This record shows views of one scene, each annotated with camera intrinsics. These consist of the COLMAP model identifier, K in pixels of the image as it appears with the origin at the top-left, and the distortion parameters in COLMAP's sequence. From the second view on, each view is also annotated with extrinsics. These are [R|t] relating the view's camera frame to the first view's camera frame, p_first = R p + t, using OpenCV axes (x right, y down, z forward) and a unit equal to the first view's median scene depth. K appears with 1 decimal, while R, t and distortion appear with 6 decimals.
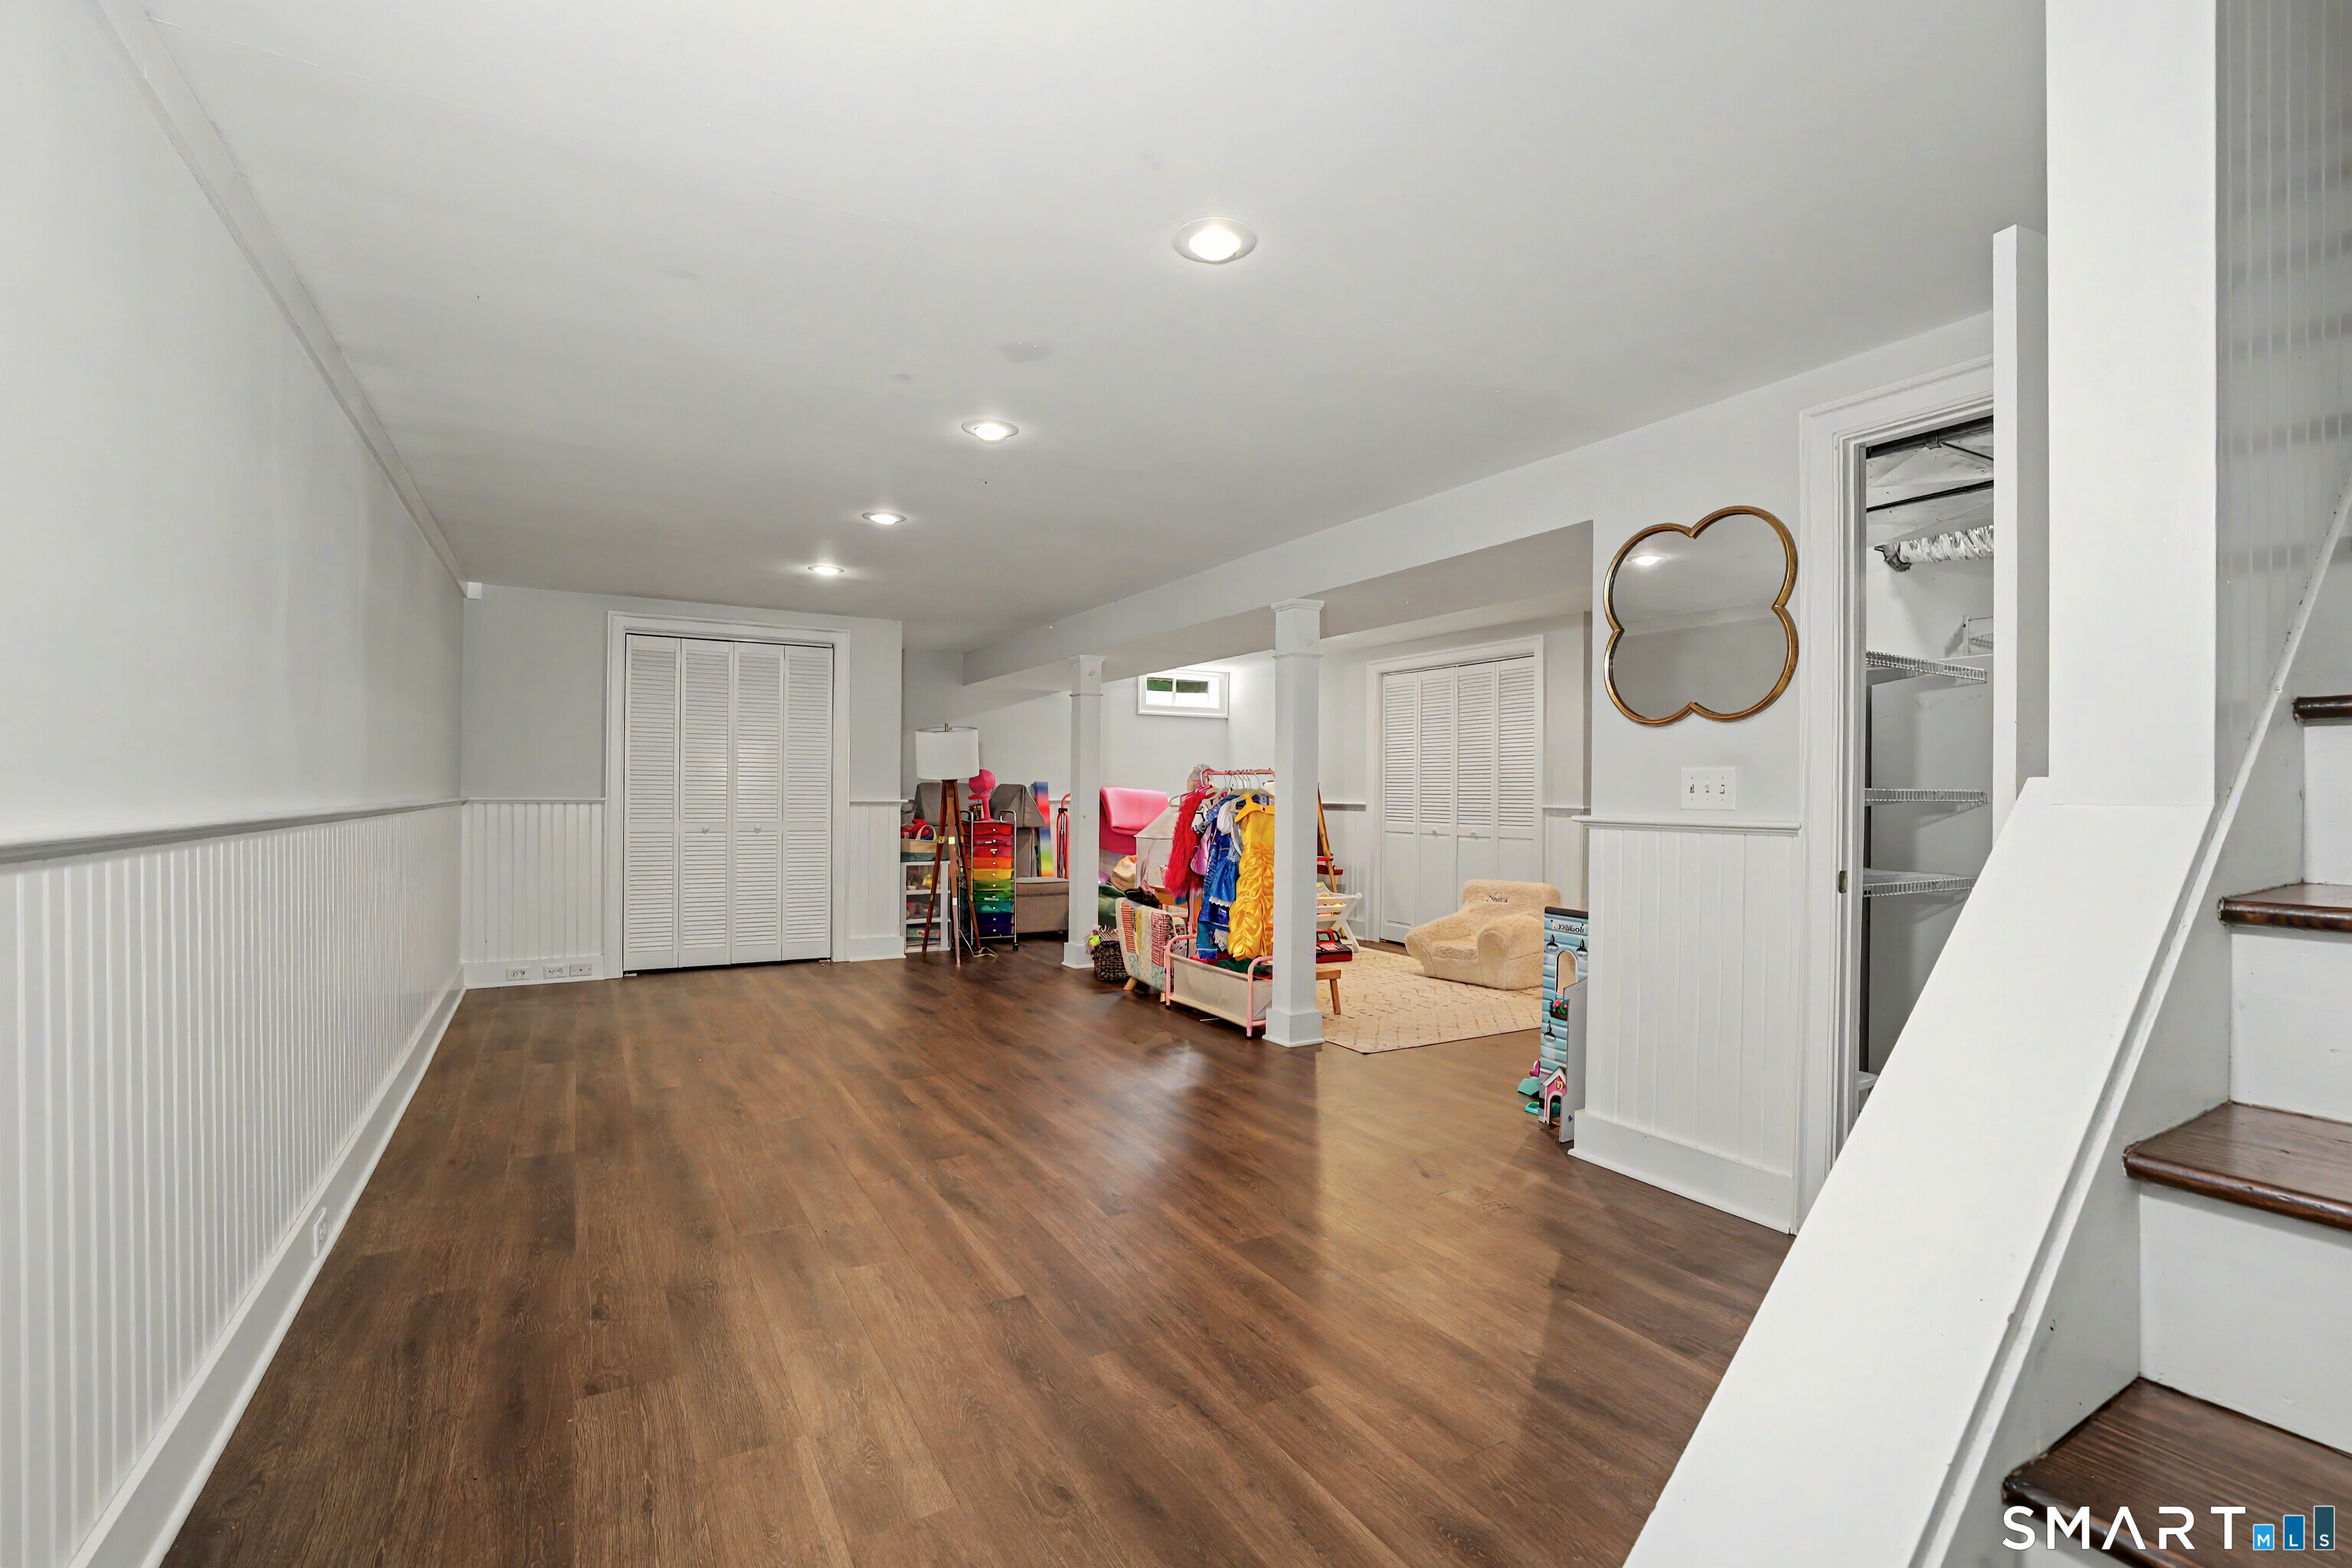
lens RADIAL K [[1019.5, 0, 1176.0], [0, 1019.5, 784.0], [0, 0, 1]] dist [-0.052469, 0.018881]
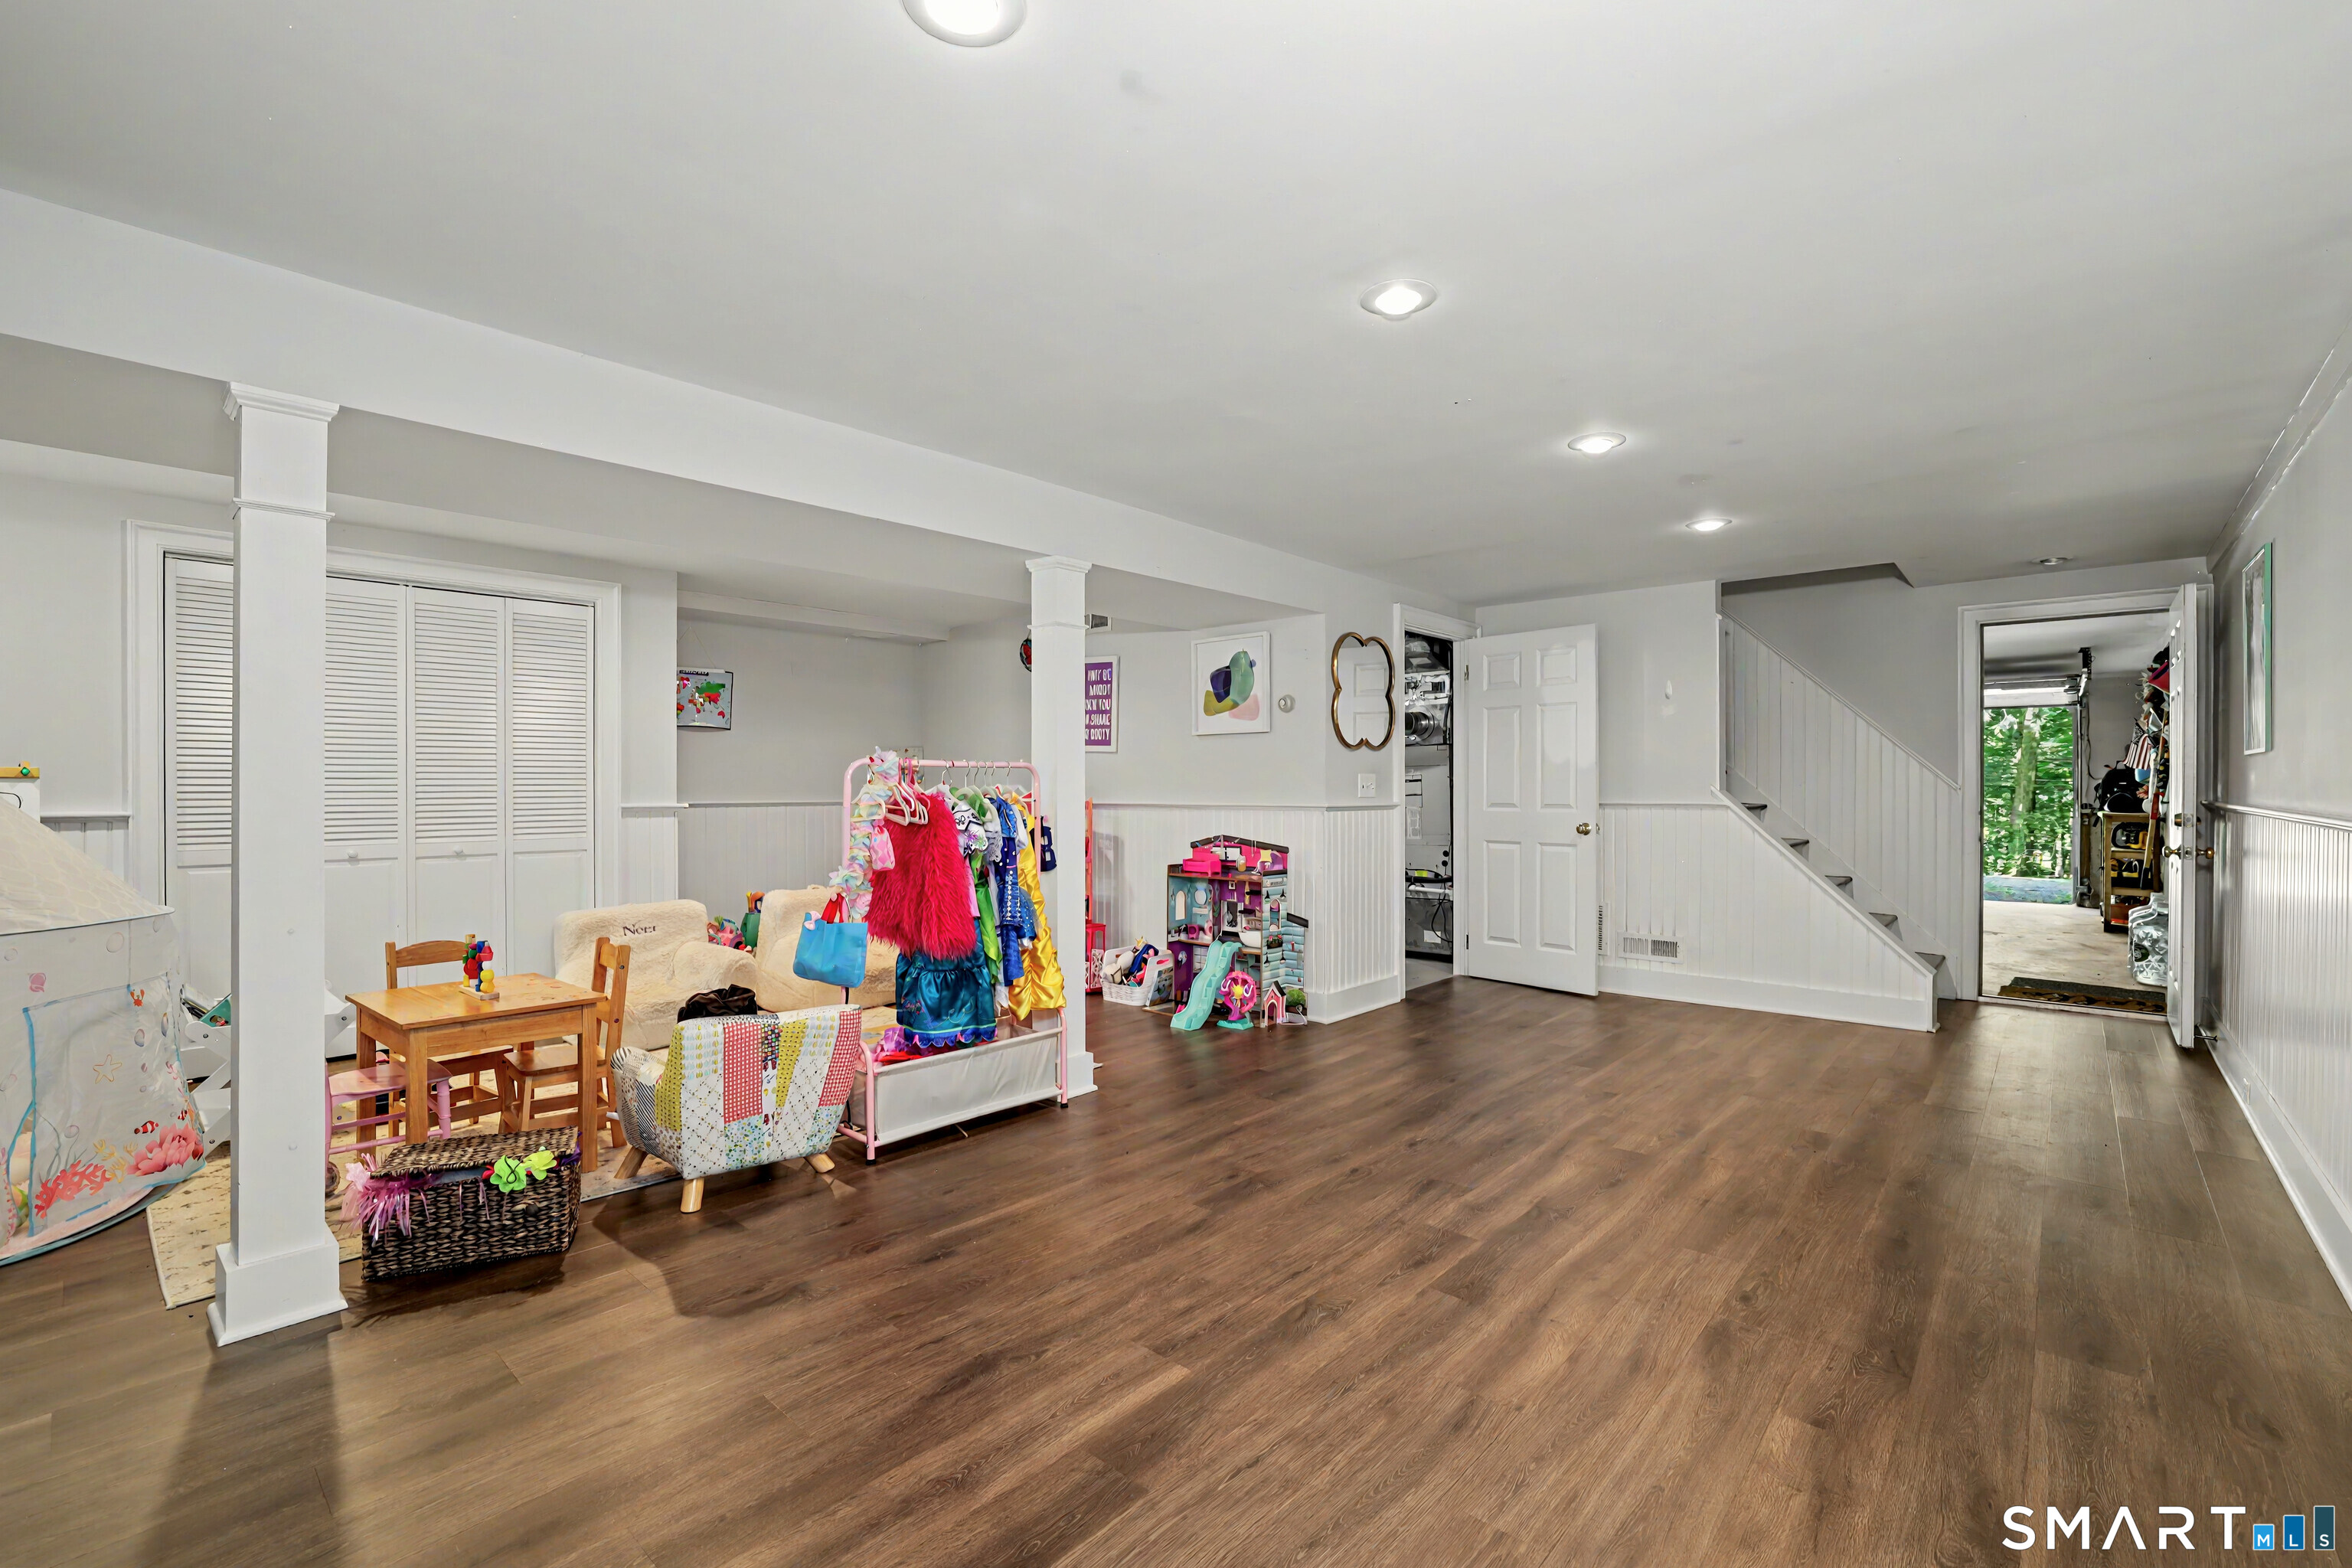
lens RADIAL K [[1019.5, 0, 1176.0], [0, 1019.5, 784.0], [0, 0, 1]] dist [-0.052469, 0.018881]
pose [[-0.295177, -0.005713, 0.955426, -0.938638], [-0.008708, 0.999957, 0.003289, -0.001561], [-0.955403, -0.007349, -0.295213, 1.547471]]
